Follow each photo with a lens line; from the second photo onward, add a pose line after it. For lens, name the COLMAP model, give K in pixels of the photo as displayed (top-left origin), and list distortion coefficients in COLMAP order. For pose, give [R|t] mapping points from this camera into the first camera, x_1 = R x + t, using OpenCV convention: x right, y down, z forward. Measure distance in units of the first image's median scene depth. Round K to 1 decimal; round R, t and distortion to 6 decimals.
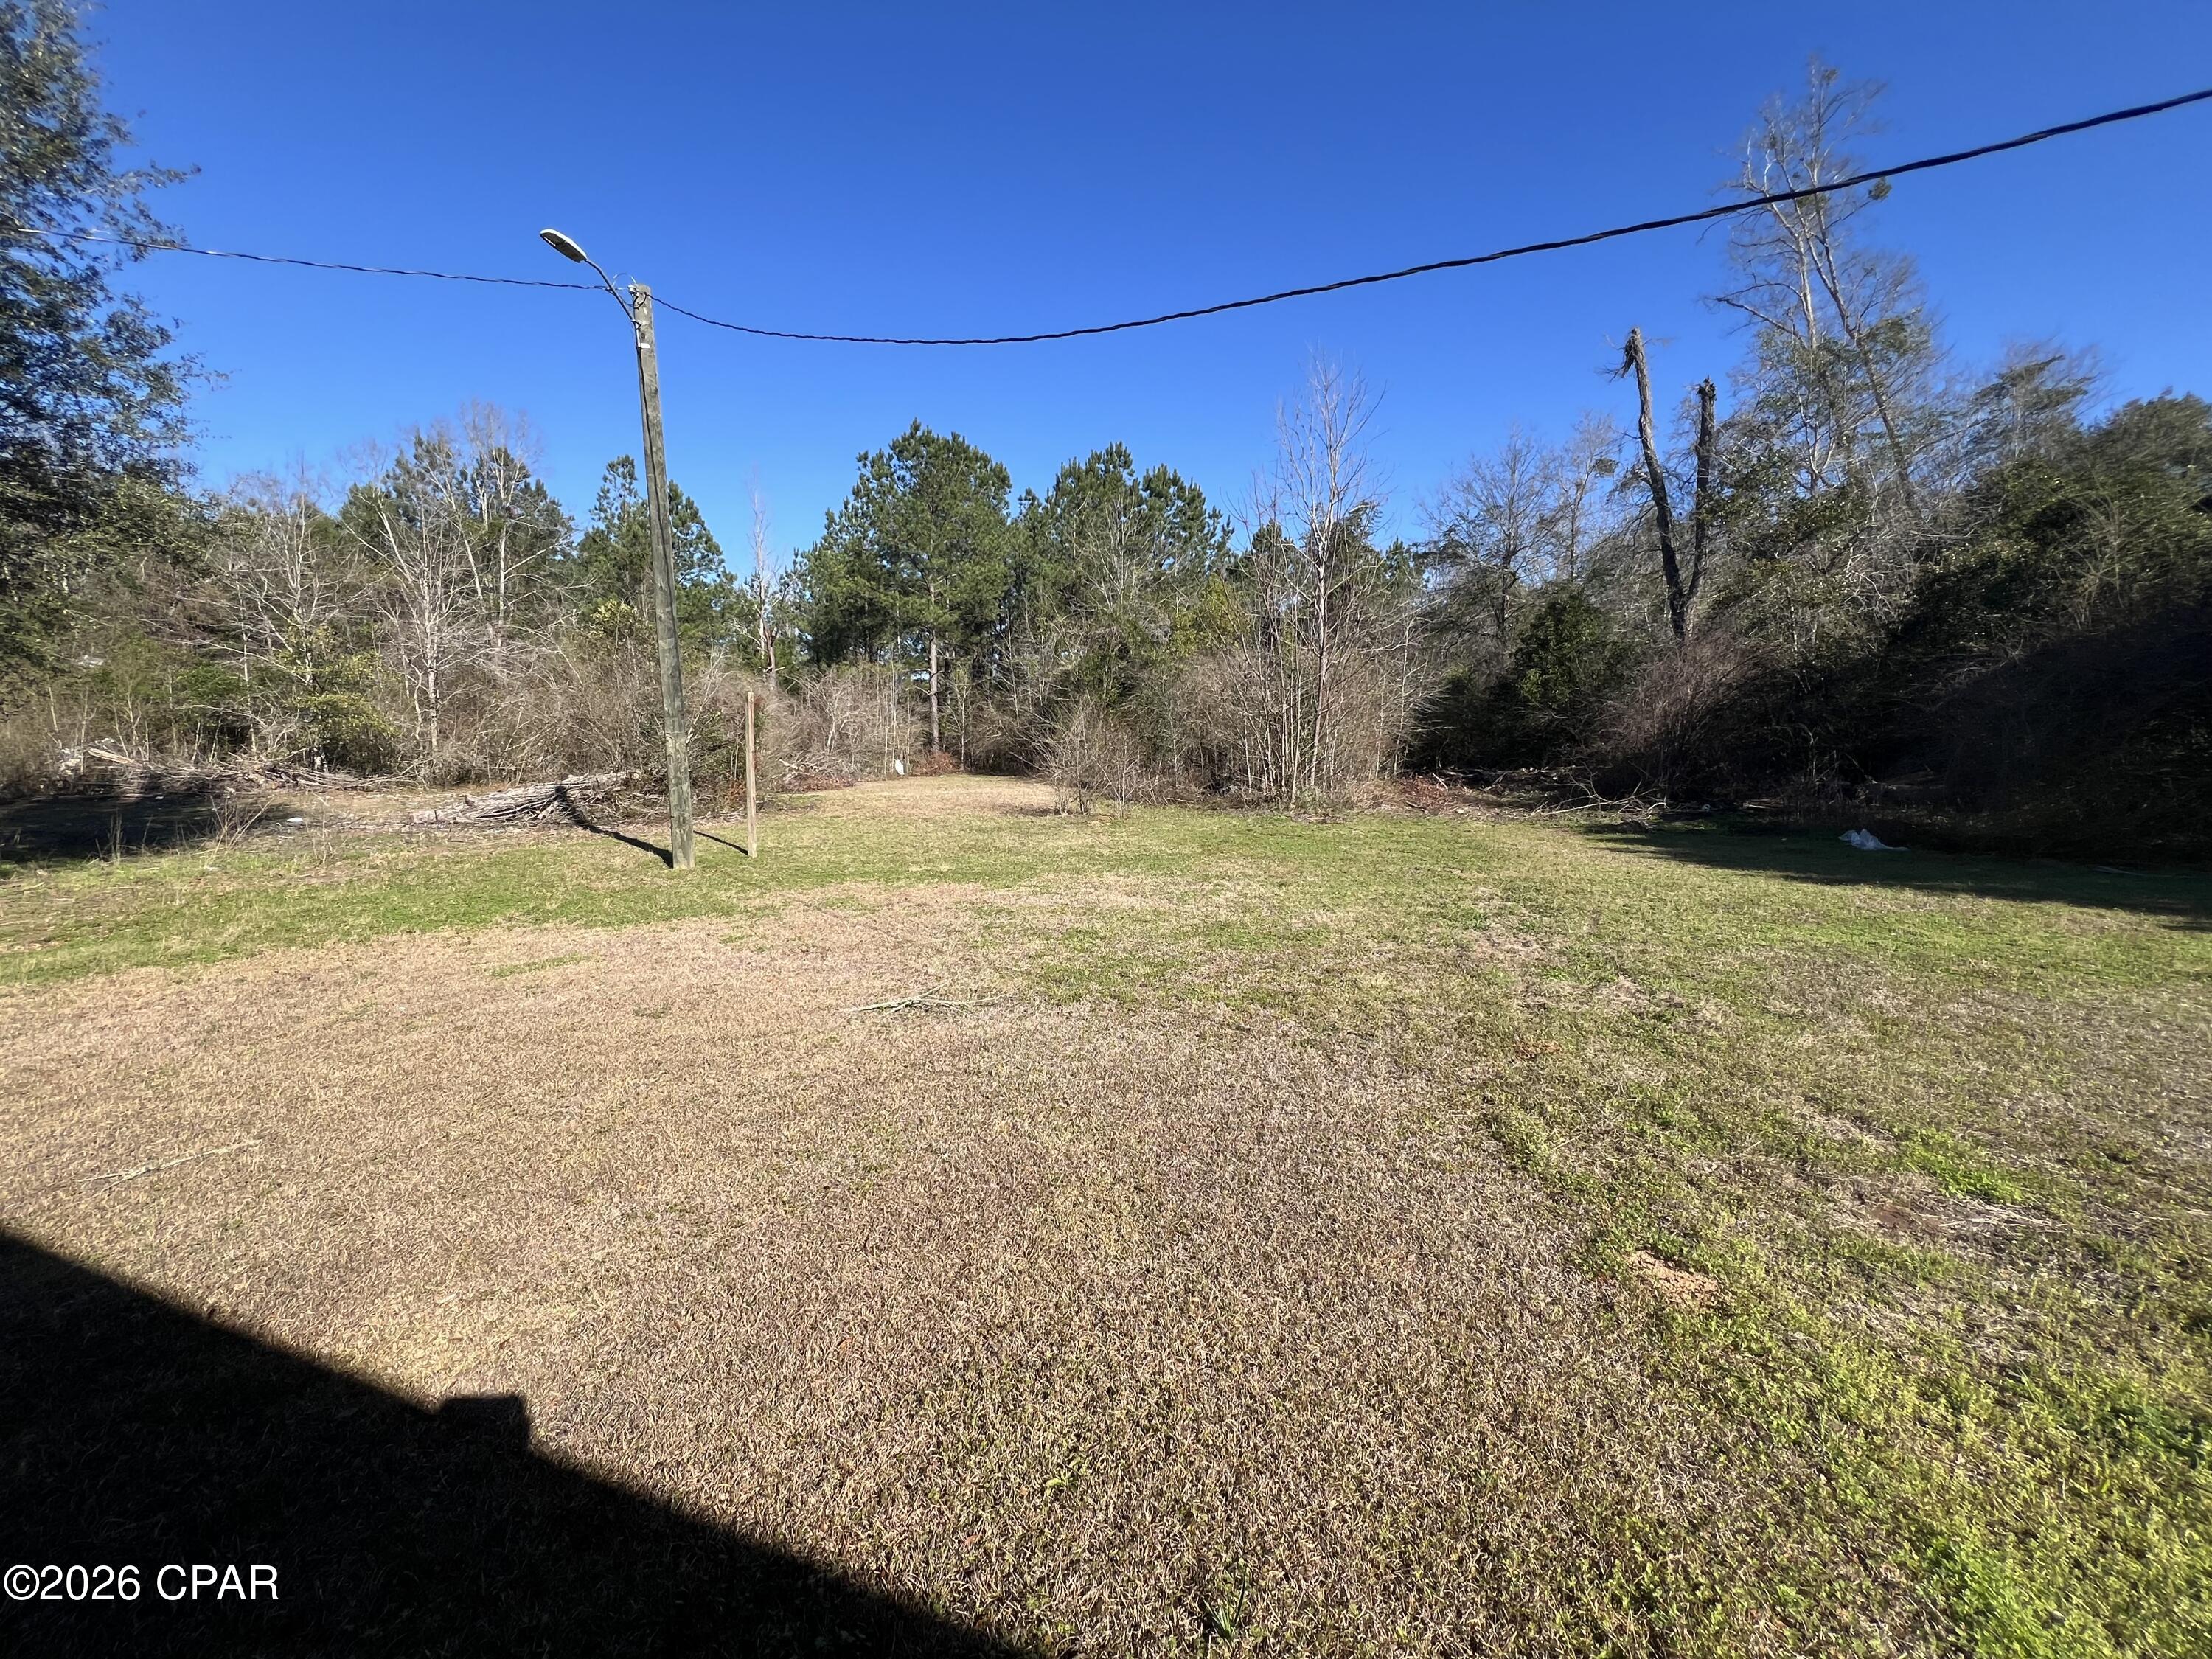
lens RADIAL K [[884.0, 0, 1098.4], [0, 884.0, 829.0], [0, 0, 1]] dist [-0.001286, 0.000282]
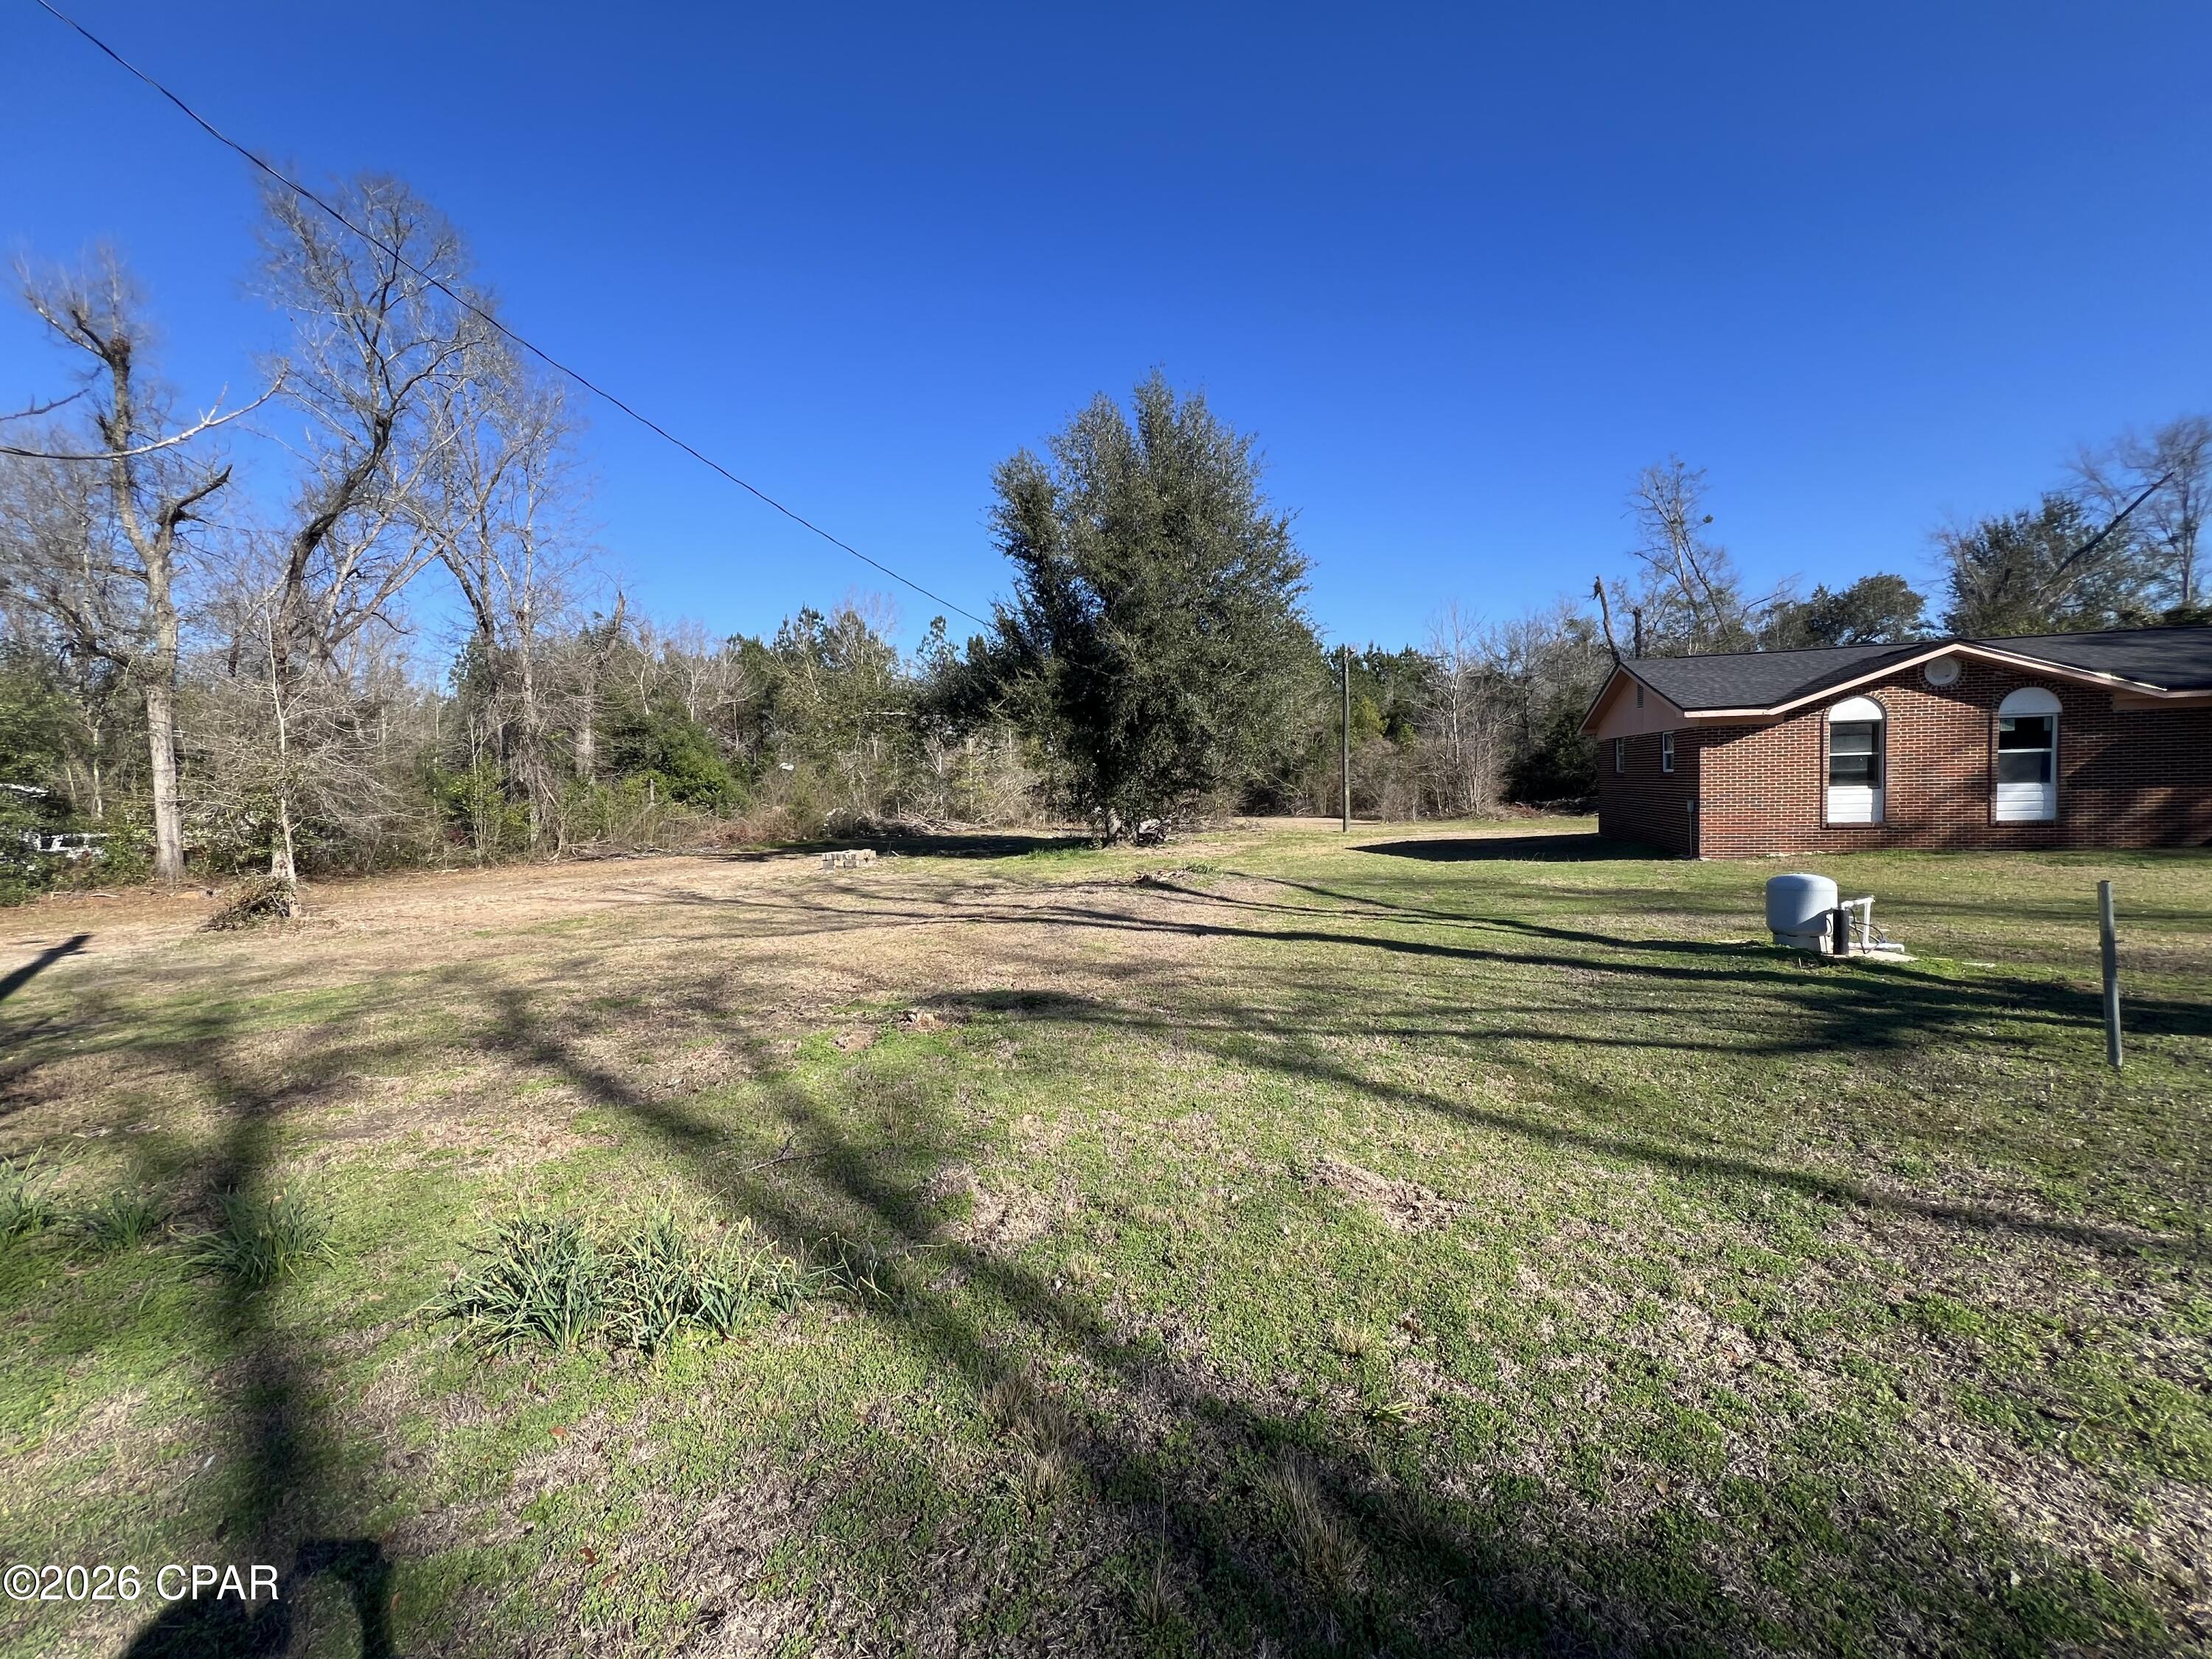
lens RADIAL K [[884.0, 0, 1098.4], [0, 884.0, 829.0], [0, 0, 1]] dist [-0.001286, 0.000282]
pose [[0.996786, -0.034081, 0.072503, -0.636933], [0.038980, 0.996973, -0.067268, 0.082365], [-0.069991, 0.069878, 0.995097, -0.806781]]
